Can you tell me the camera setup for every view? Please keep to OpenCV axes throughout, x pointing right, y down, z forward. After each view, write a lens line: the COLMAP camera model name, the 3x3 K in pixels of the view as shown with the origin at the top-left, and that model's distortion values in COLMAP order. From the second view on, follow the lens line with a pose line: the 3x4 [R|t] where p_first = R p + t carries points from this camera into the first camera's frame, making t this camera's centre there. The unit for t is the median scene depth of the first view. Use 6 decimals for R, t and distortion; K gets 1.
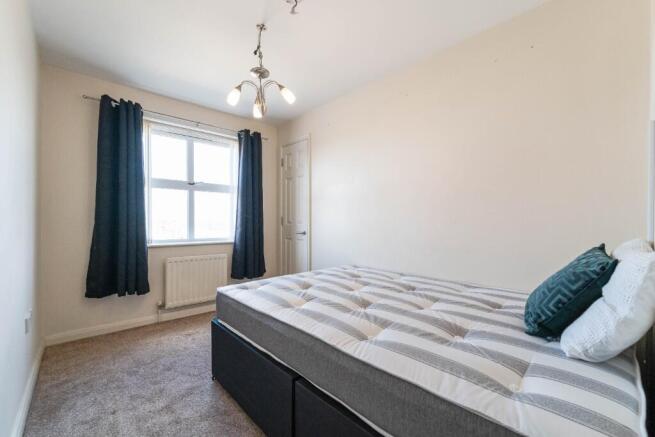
lens RADIAL K [[264.7, 0, 327.5], [0, 264.7, 218.5], [0, 0, 1]] dist [-0.000088, -0.000098]
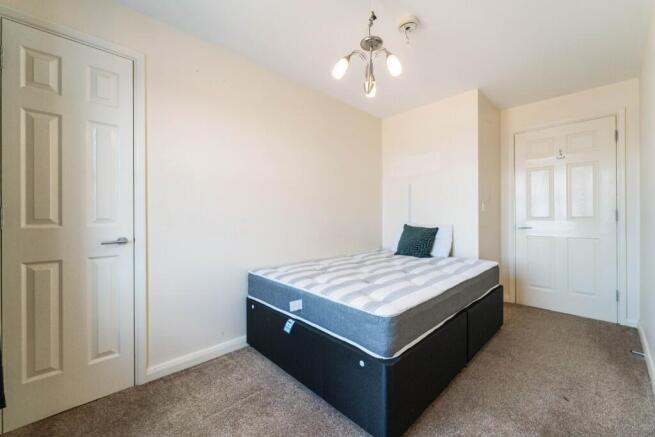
lens RADIAL K [[264.7, 0, 327.5], [0, 264.7, 218.5], [0, 0, 1]] dist [-0.000088, -0.000098]
pose [[0.013282, 0.003620, 0.999905, -0.619578], [-0.006081, 0.999975, -0.003539, 0.010586], [-0.999893, -0.006033, 0.013304, 0.641496]]
